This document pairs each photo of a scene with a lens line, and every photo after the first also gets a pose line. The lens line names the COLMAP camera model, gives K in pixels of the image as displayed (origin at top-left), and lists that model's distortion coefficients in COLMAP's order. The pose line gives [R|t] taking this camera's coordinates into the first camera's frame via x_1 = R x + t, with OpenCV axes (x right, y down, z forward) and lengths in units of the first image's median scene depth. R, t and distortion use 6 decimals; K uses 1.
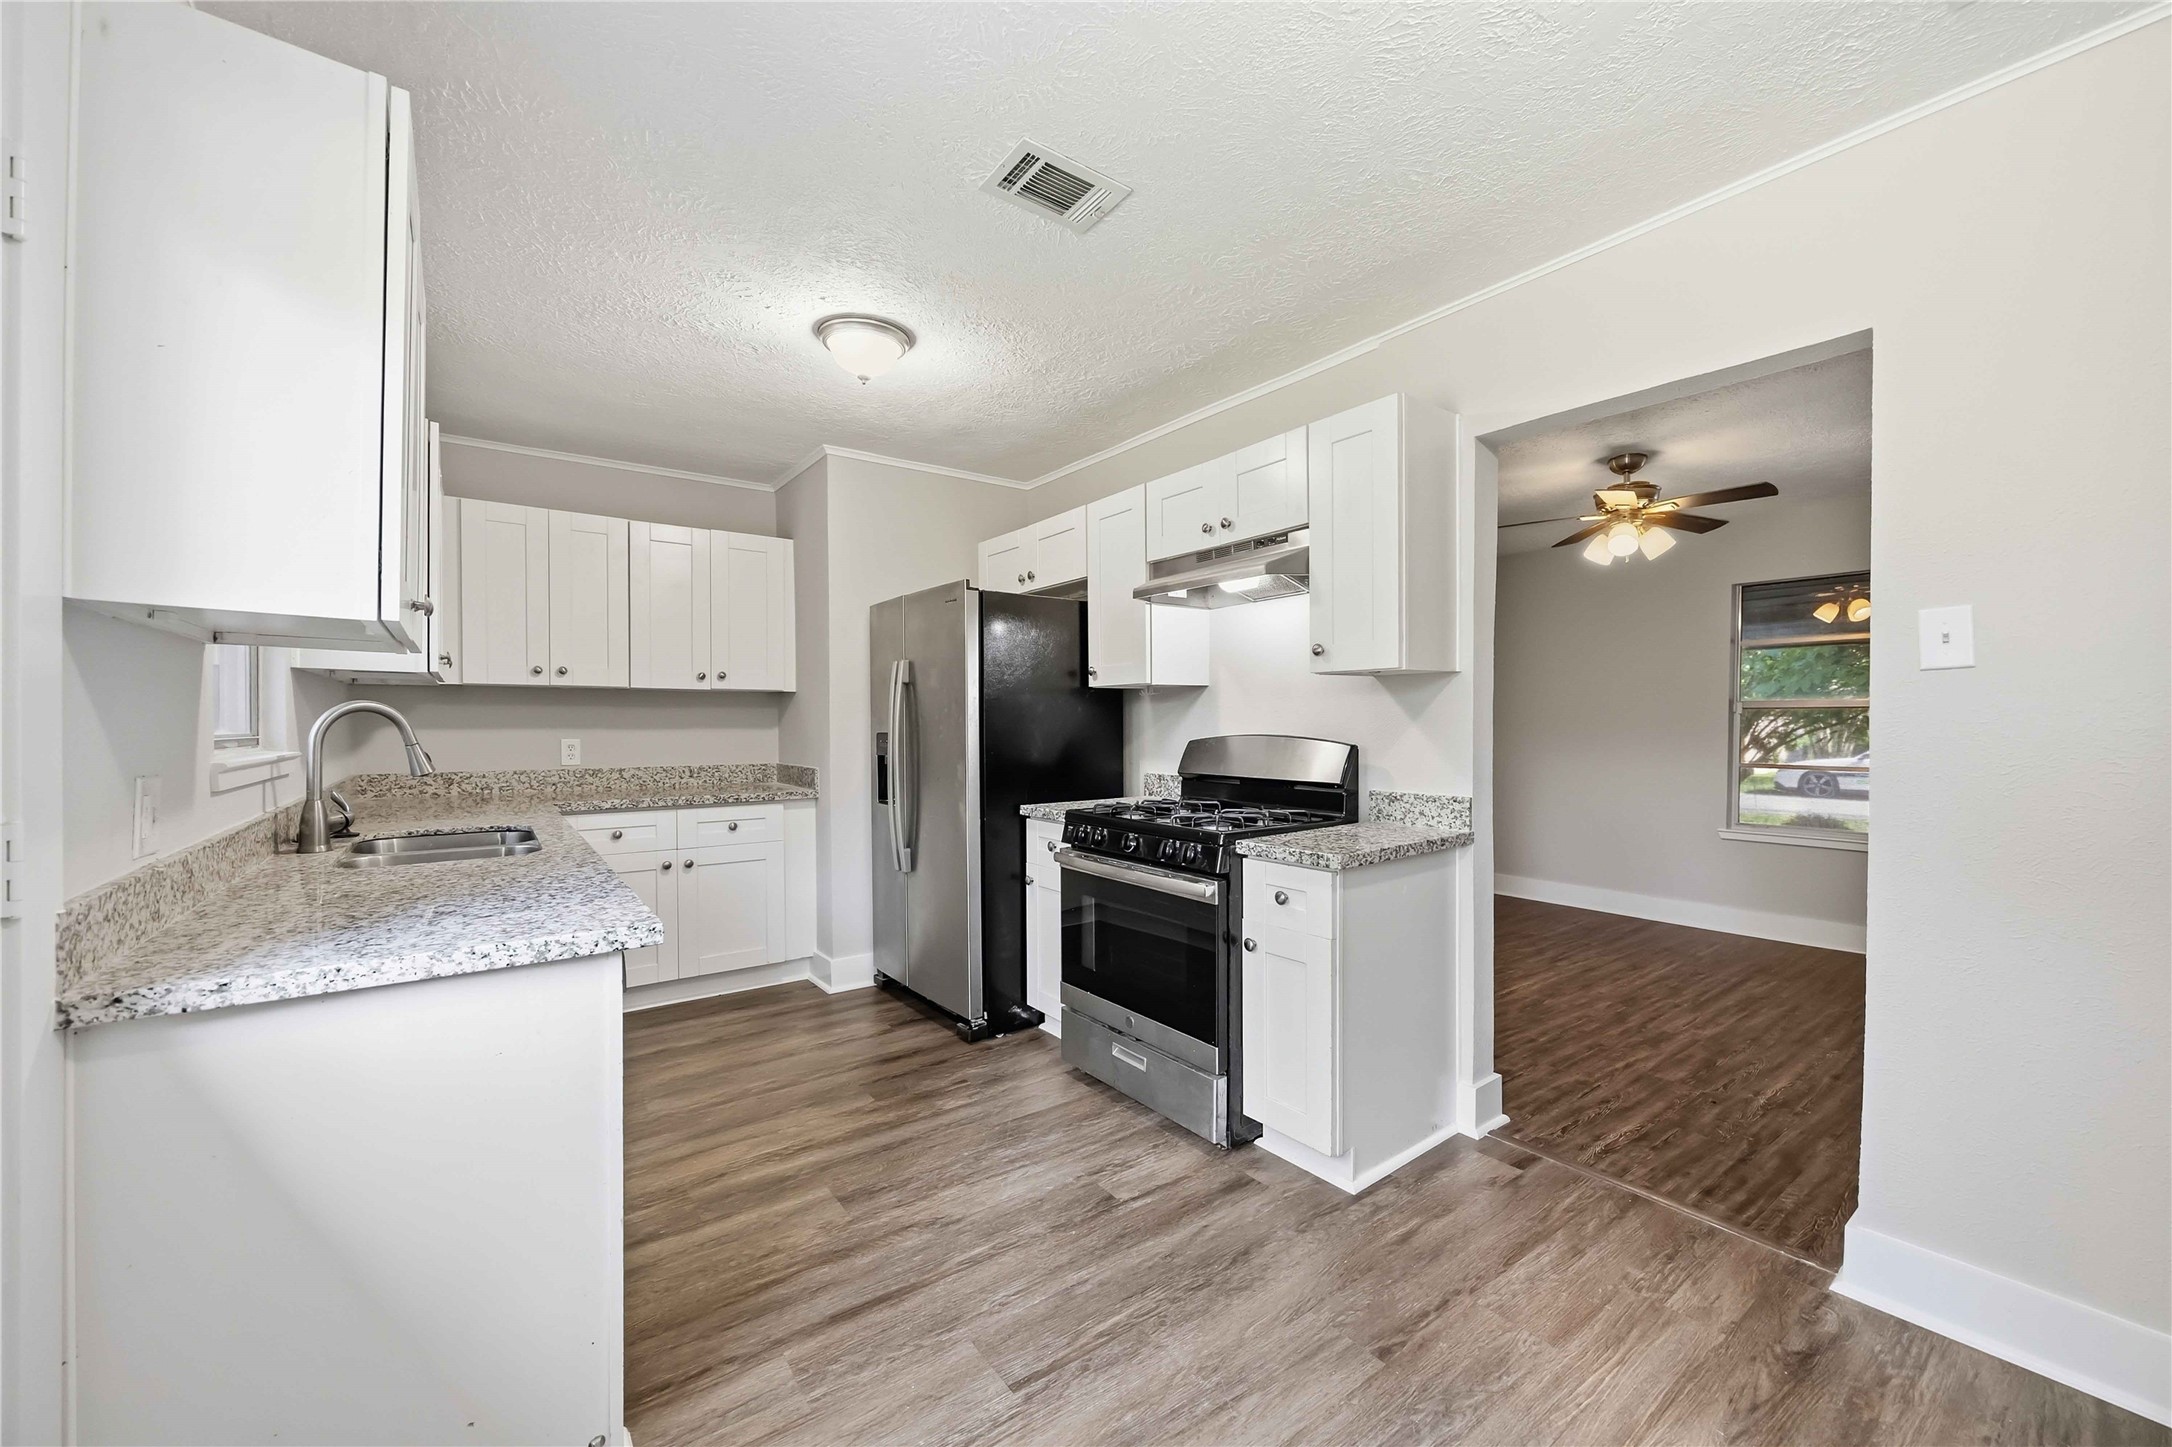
lens RADIAL K [[835.7, 0, 1092.6], [0, 835.7, 726.6], [0, 0, 1]] dist [-0.002618, -0.000355]
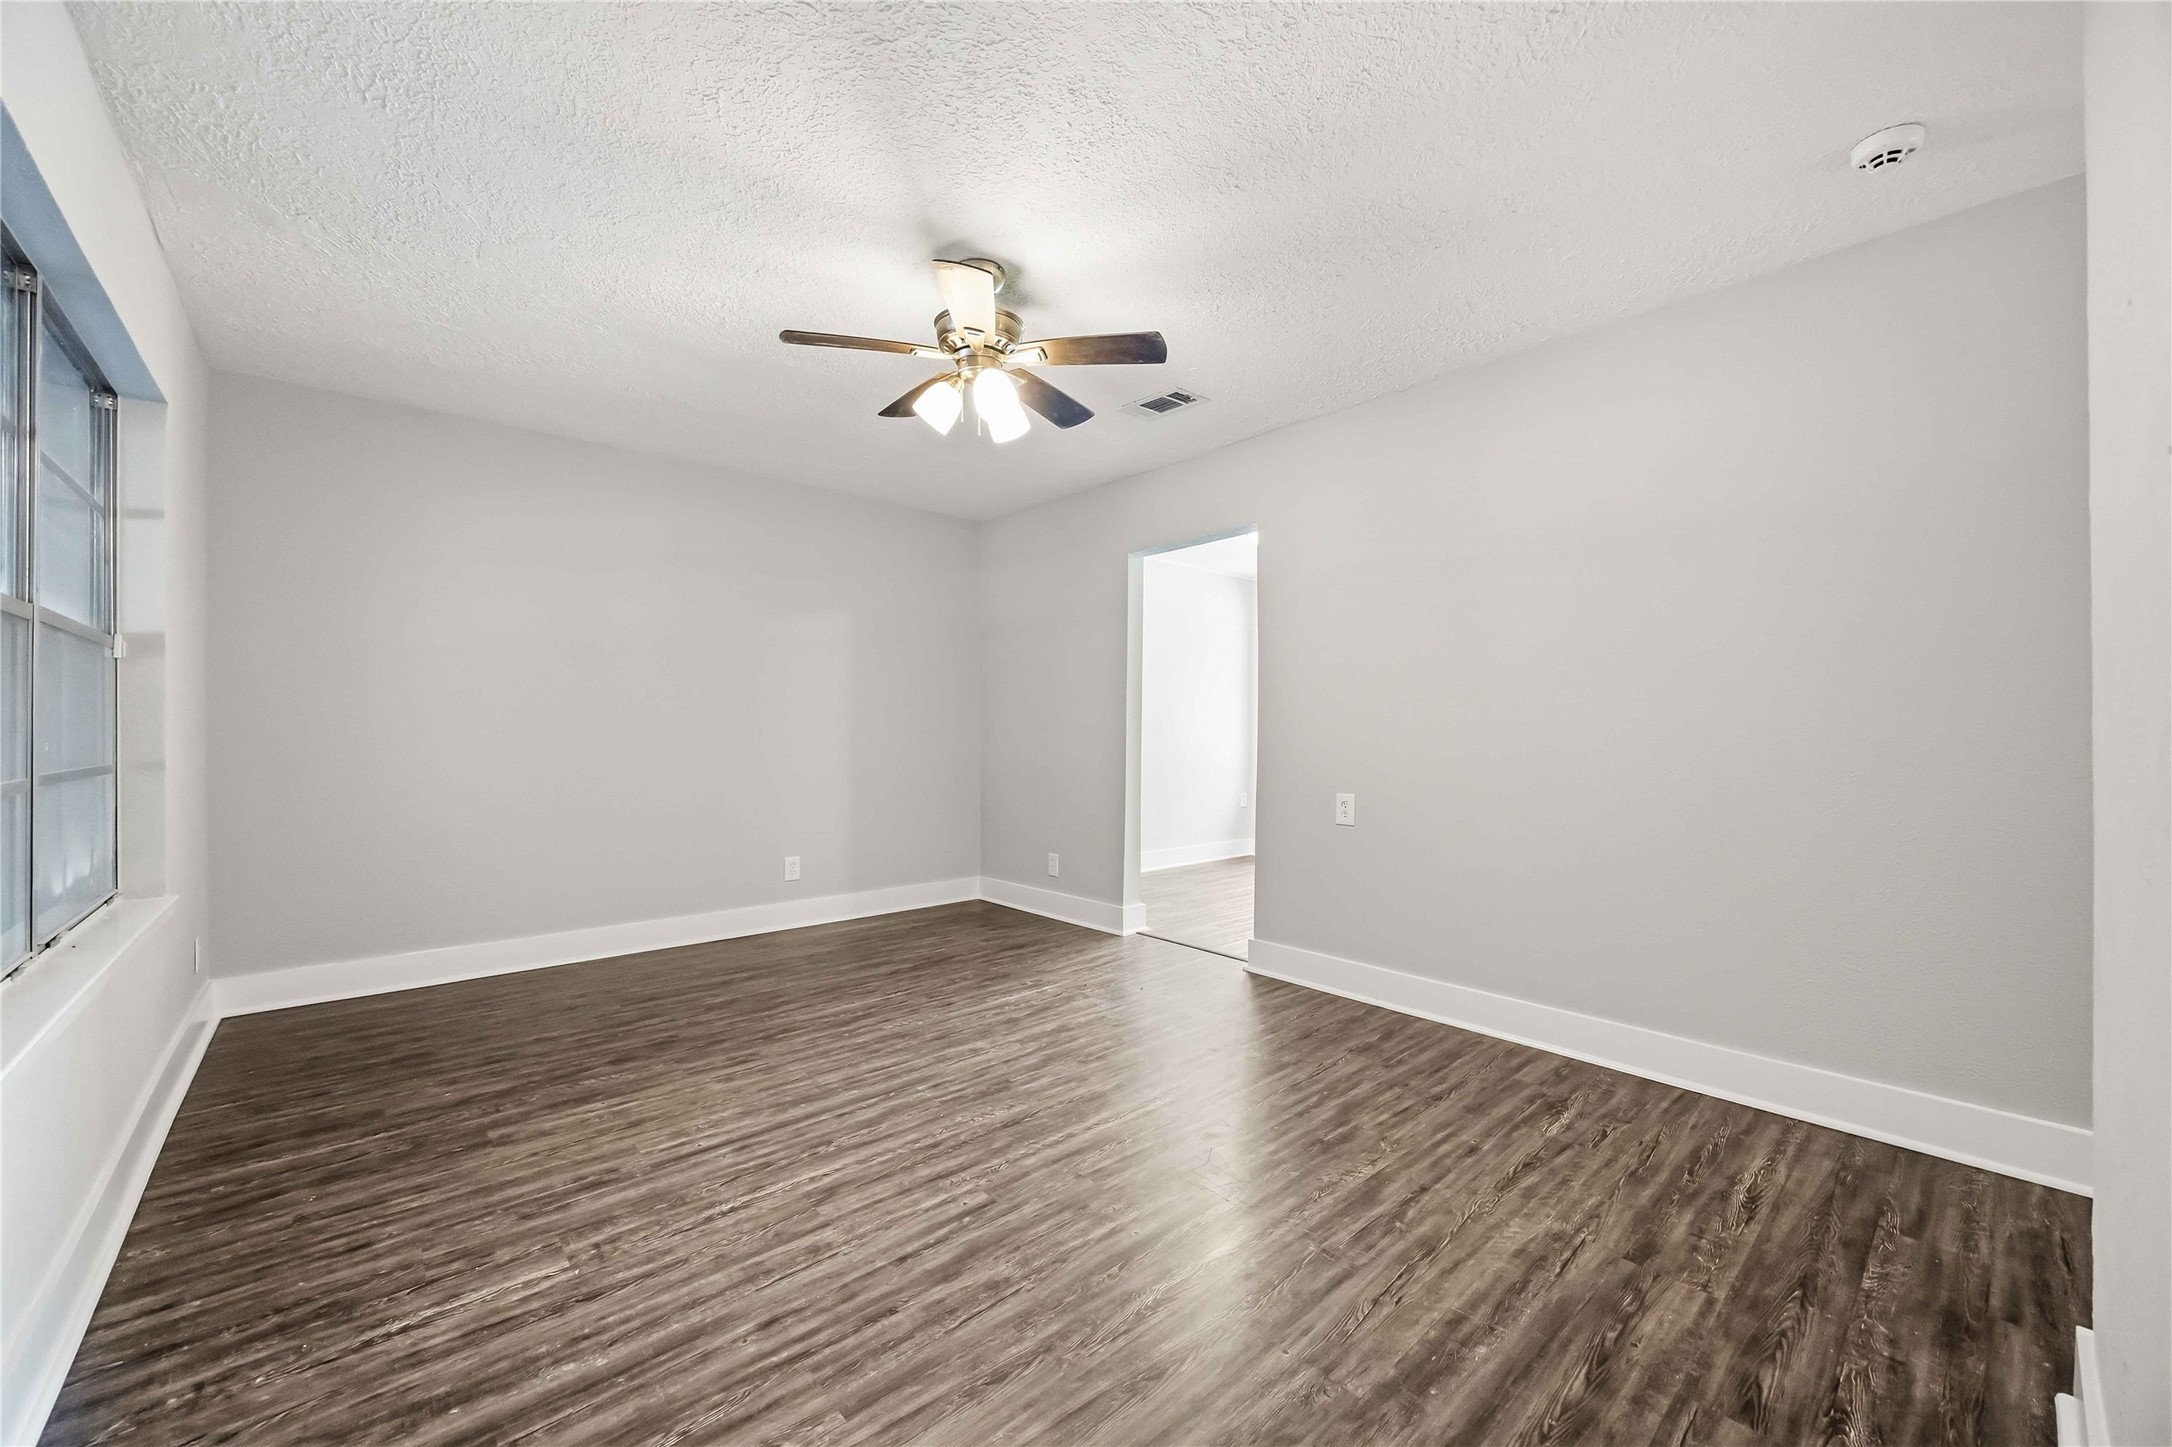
lens RADIAL K [[835.7, 0, 1086.5], [0, 835.7, 744.2], [0, 0, 1]] dist [-0.002618, -0.000355]
pose [[-0.996172, -0.004079, -0.087324, 0.905162], [-0.005807, 0.999792, 0.019553, 0.039559], [0.087226, 0.019985, -0.995988, 2.441730]]
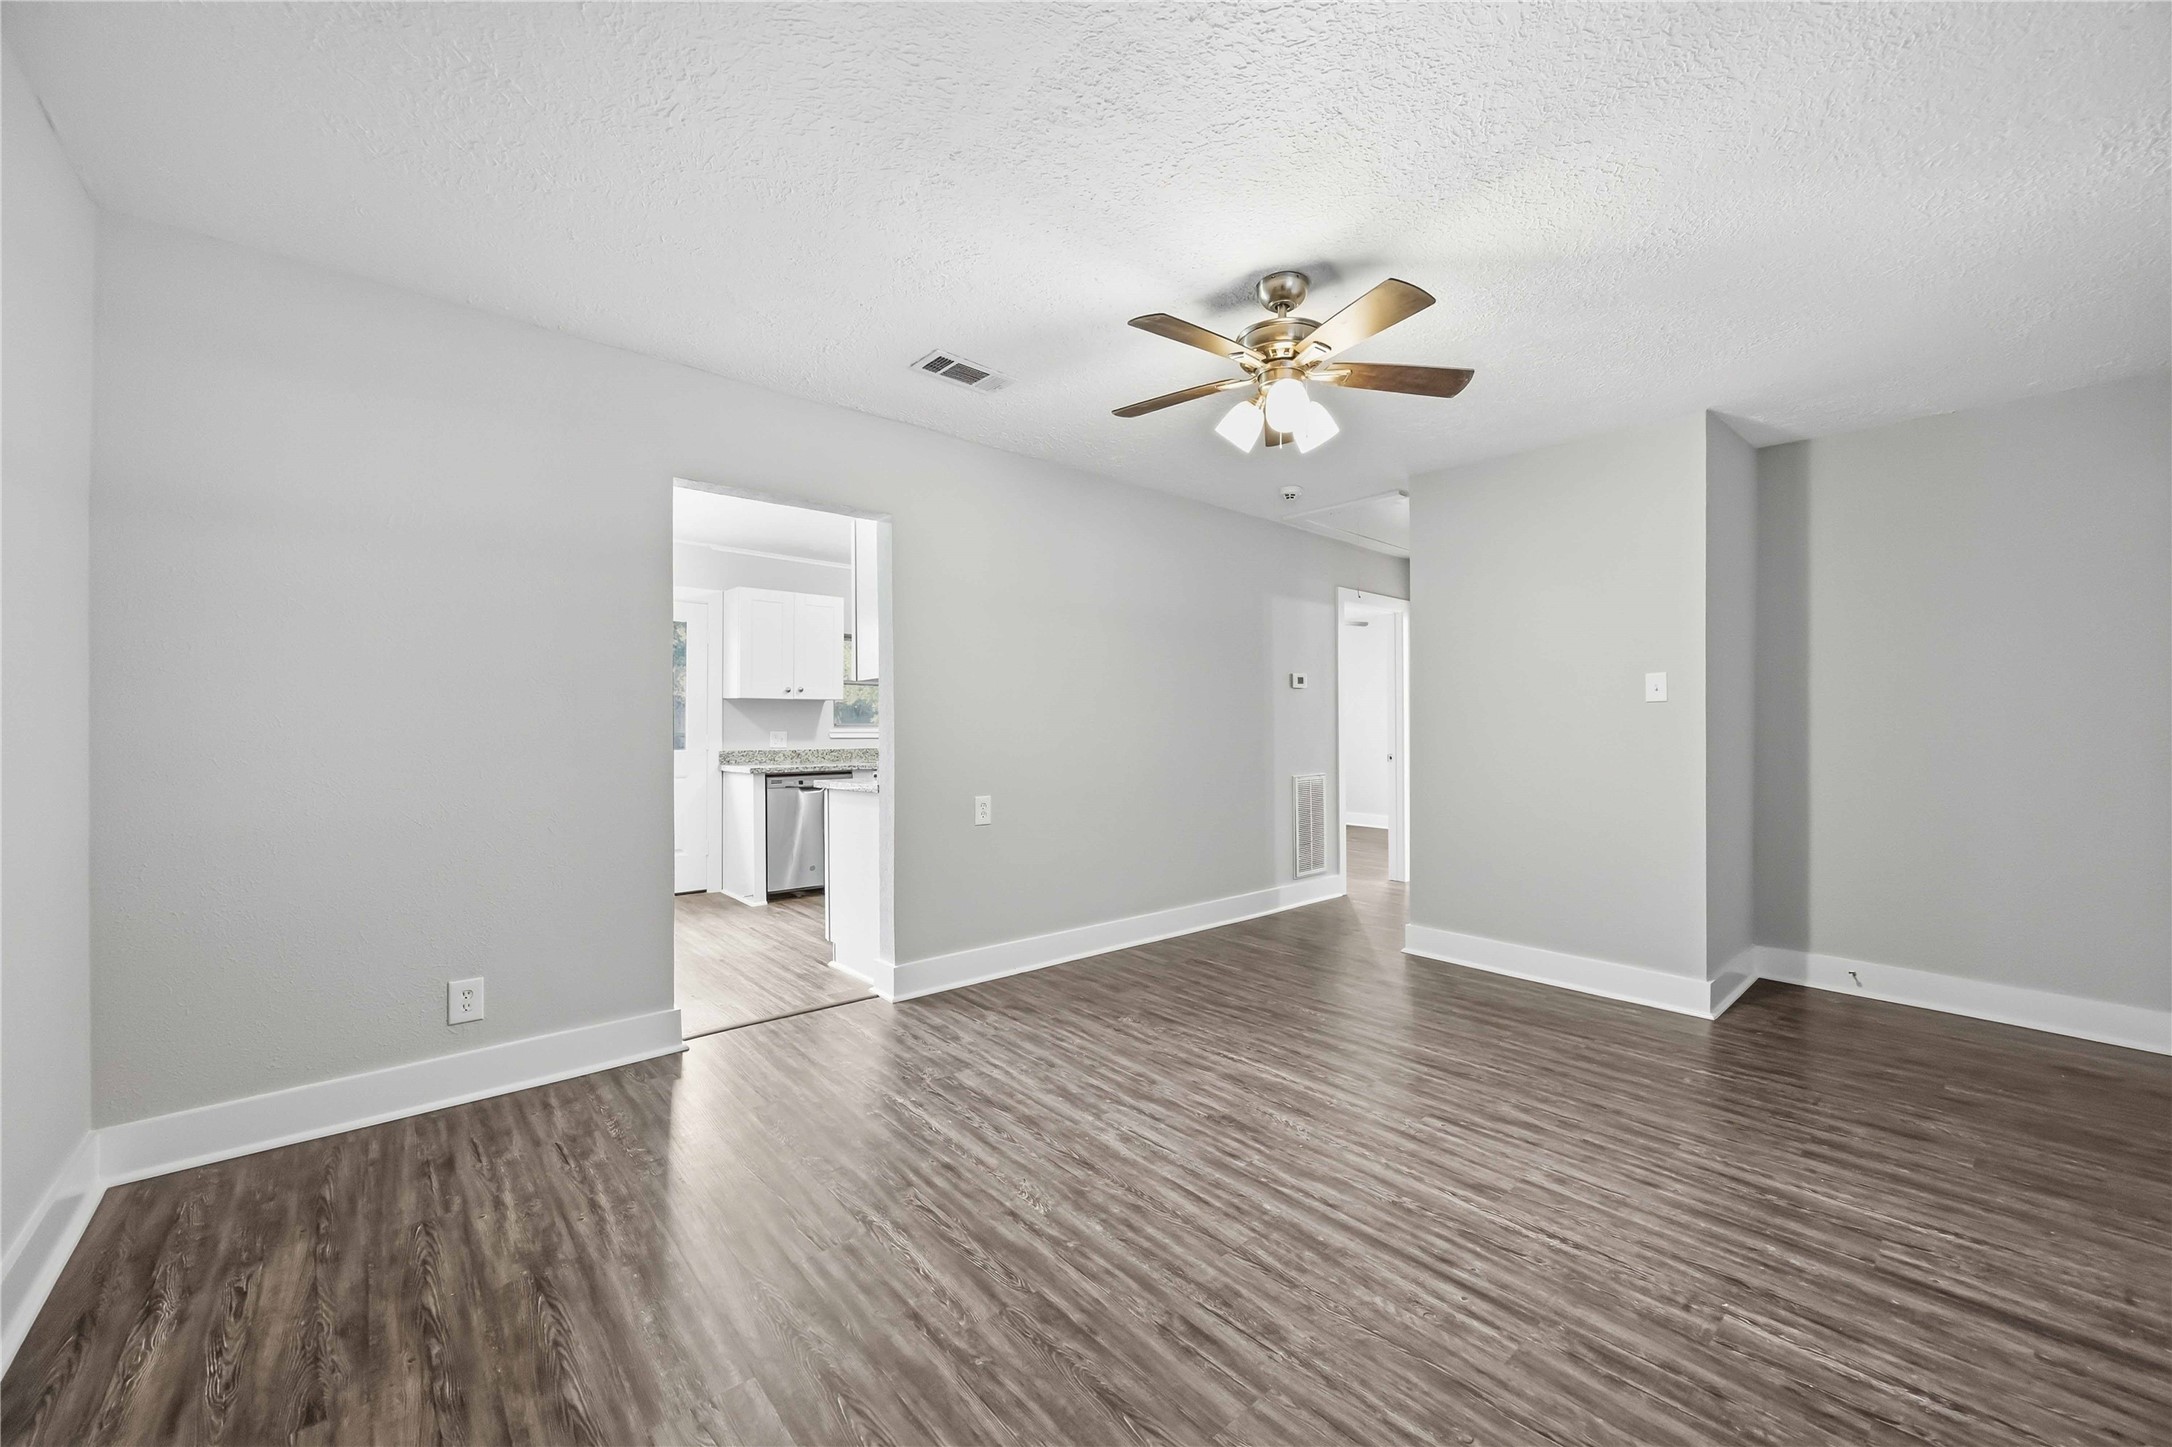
lens RADIAL K [[835.7, 0, 1081.8], [0, 835.7, 729.2], [0, 0, 1]] dist [-0.002618, -0.000355]
pose [[0.071392, -0.002207, -0.997446, 1.867365], [-0.002524, 0.999994, -0.002393, 0.027409], [0.997445, 0.002689, 0.071386, 1.199762]]
